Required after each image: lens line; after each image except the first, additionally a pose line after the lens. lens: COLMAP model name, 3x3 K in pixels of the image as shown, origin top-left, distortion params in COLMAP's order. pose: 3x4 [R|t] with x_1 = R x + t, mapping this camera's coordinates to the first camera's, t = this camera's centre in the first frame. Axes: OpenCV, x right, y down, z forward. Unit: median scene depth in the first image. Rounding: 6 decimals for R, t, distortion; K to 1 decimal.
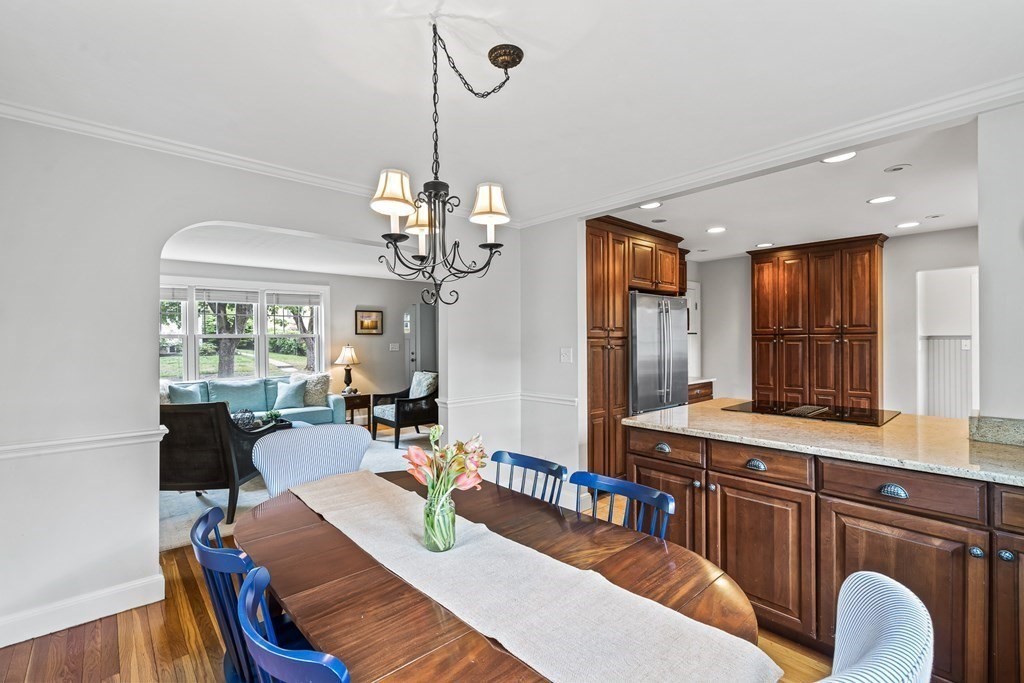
lens RADIAL K [[465.3, 0, 504.6], [0, 465.3, 335.0], [0, 0, 1]] dist [-0.000178, 0.000132]
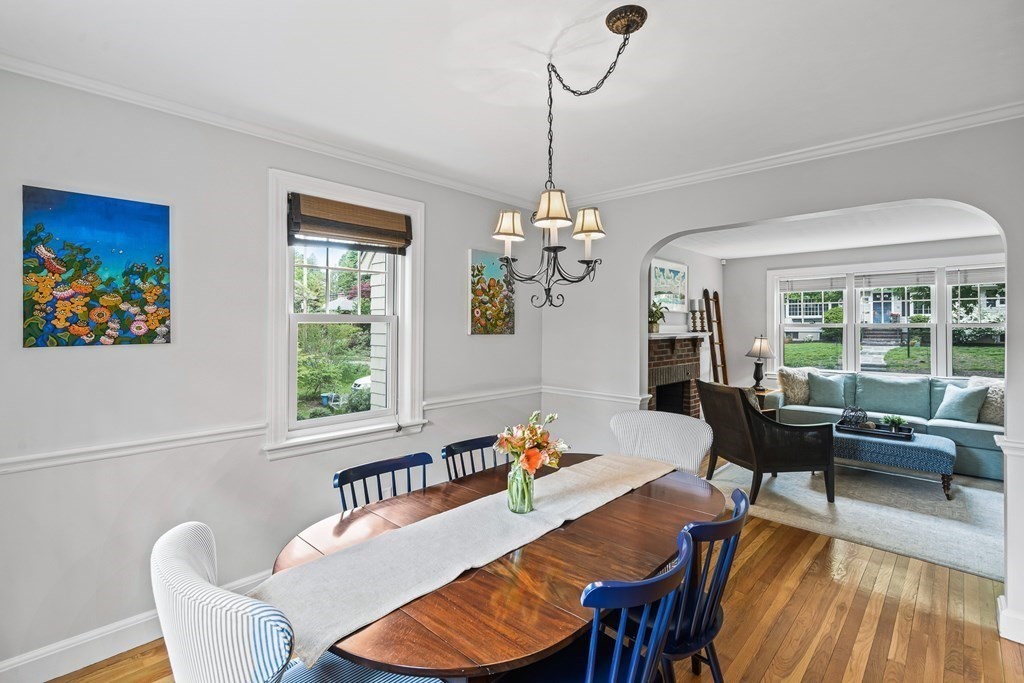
lens RADIAL K [[472.3, 0, 505.4], [0, 472.3, 321.2], [0, 0, 1]] dist [-0.004753, -0.000485]
pose [[0.079331, -0.003824, -0.996841, 0.304651], [0.004487, 0.999984, -0.003479, -0.007092], [0.996838, -0.004197, 0.079346, 0.245424]]
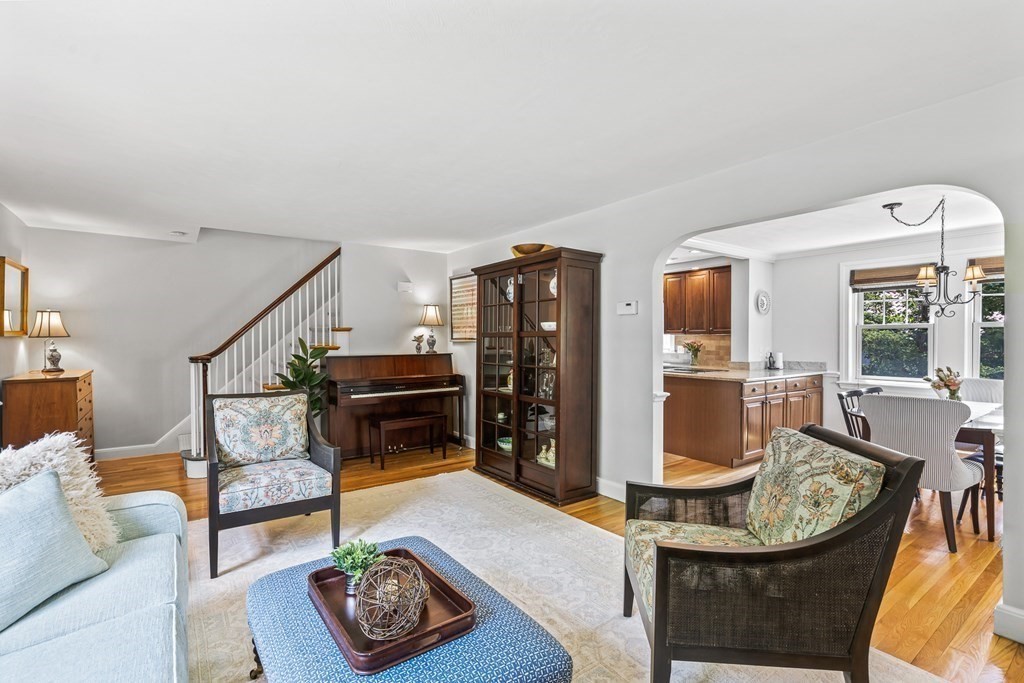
lens RADIAL K [[471.4, 0, 503.9], [0, 471.4, 345.1], [0, 0, 1]] dist [-0.000201, 0.000463]
pose [[0.099584, -0.004910, 0.995017, -0.826647], [-0.009952, 0.999933, 0.005930, 0.028177], [-0.994979, -0.010493, 0.099529, 0.902379]]
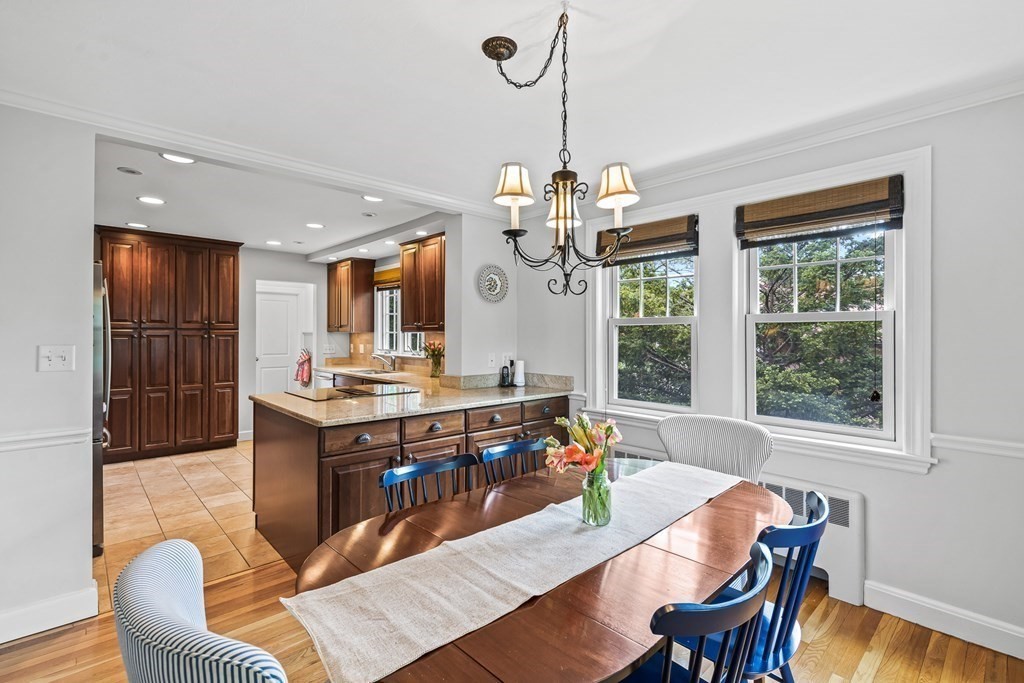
lens RADIAL K [[465.3, 0, 504.6], [0, 465.3, 335.0], [0, 0, 1]] dist [-0.000178, 0.000132]
pose [[-0.014857, 0.006645, 0.999868, -0.333051], [-0.011108, 0.999915, -0.006810, 0.009936], [-0.999828, -0.011208, -0.014782, 0.349387]]
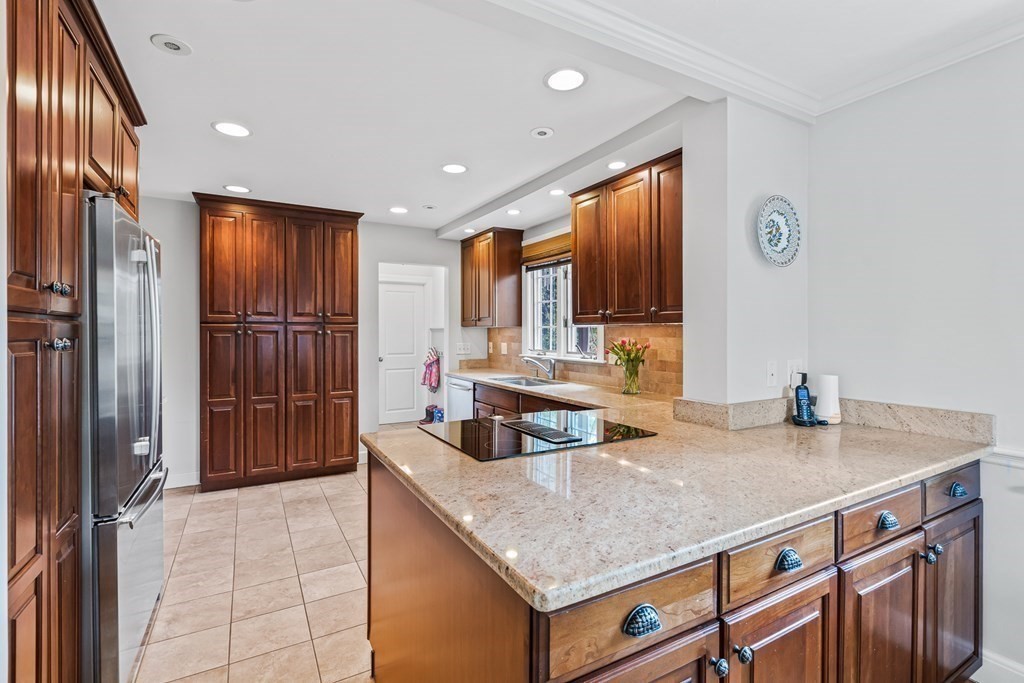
lens RADIAL K [[465.3, 0, 504.6], [0, 465.3, 335.0], [0, 0, 1]] dist [-0.000178, 0.000132]
pose [[0.220229, 0.001035, 0.975448, -0.009929], [-0.009005, 0.999959, 0.000972, 0.014037], [-0.975407, -0.008998, 0.220230, 0.504689]]
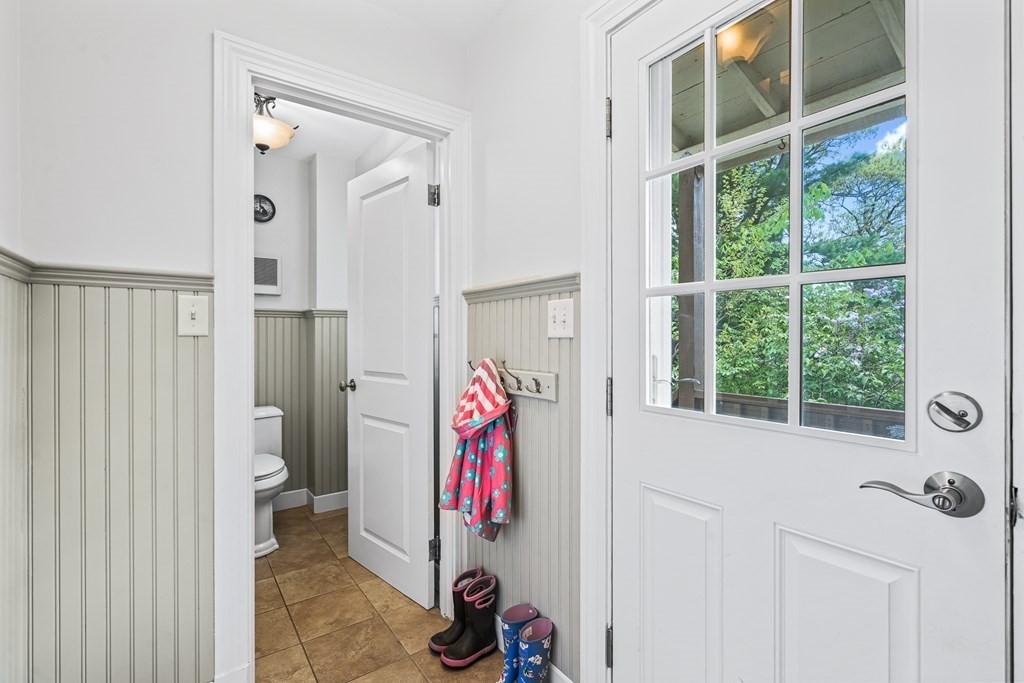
lens RADIAL K [[465.4, 0, 509.7], [0, 465.4, 343.6], [0, 0, 1]] dist [-0.000115, 0.000016]
pose [[0.106429, 0.004639, 0.994310, 0.894020], [-0.009835, 0.999945, -0.003612, 0.041024], [-0.994272, -0.009394, 0.106469, 0.938441]]
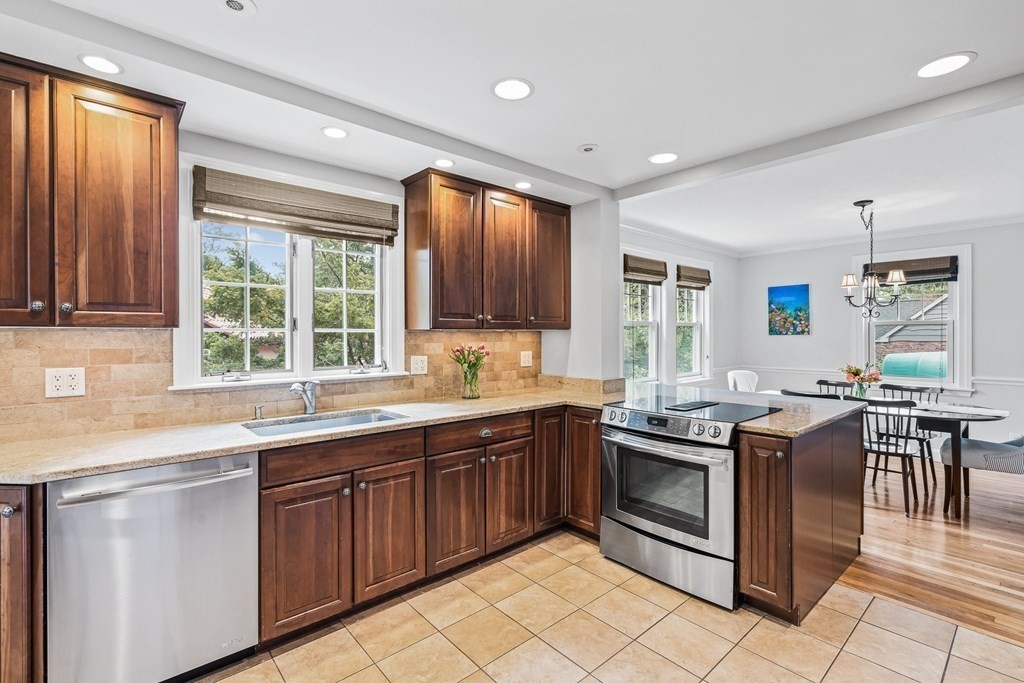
lens RADIAL K [[466.4, 0, 509.6], [0, 466.4, 337.1], [0, 0, 1]] dist [-0.001527, -0.000387]
pose [[-0.999899, 0.009696, 0.010359, 0.572419], [0.009682, 0.999952, -0.001405, 0.010161], [-0.010372, -0.001305, -0.999945, 1.108595]]
